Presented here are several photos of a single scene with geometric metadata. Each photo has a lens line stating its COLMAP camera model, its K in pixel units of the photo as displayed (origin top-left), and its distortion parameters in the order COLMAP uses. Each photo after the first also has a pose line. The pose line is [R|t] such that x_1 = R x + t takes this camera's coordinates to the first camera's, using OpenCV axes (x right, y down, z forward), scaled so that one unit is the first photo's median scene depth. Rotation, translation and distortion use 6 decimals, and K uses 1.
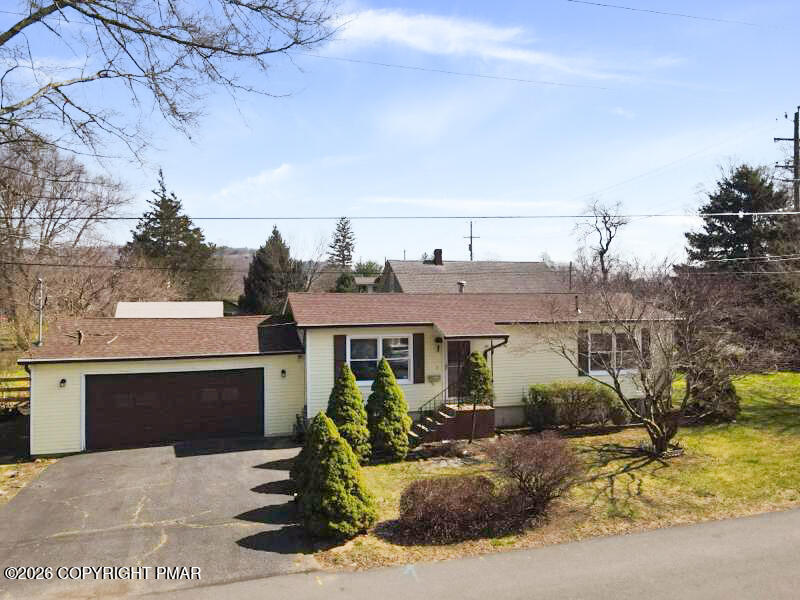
lens RADIAL K [[590.8, 0, 400.0], [0, 590.8, 300.0], [0, 0, 1]] dist [0.002164, 0.007774]
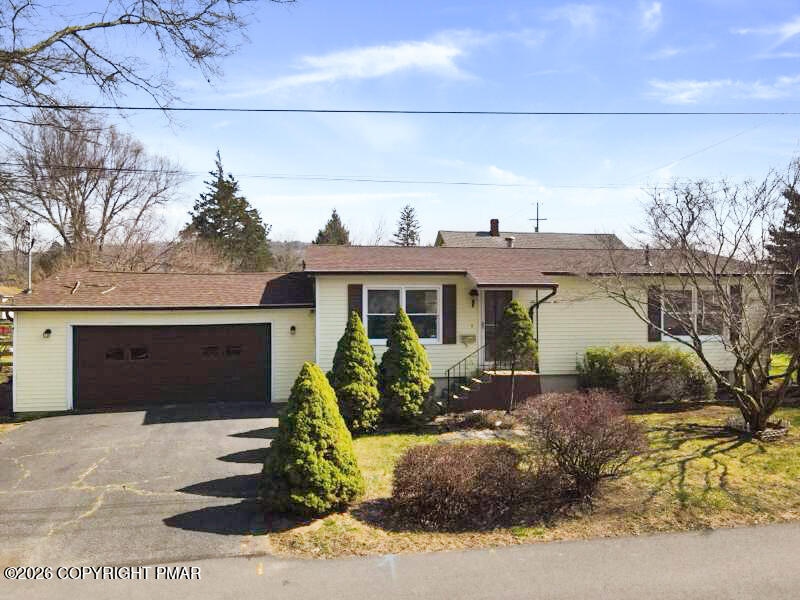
lens RADIAL K [[590.8, 0, 400.0], [0, 590.8, 300.0], [0, 0, 1]] dist [0.002164, 0.007774]
pose [[0.993074, 0.006535, -0.117313, 0.064976], [-0.005535, 0.999946, 0.008846, 0.076779], [0.117364, -0.008135, 0.993056, 0.169155]]
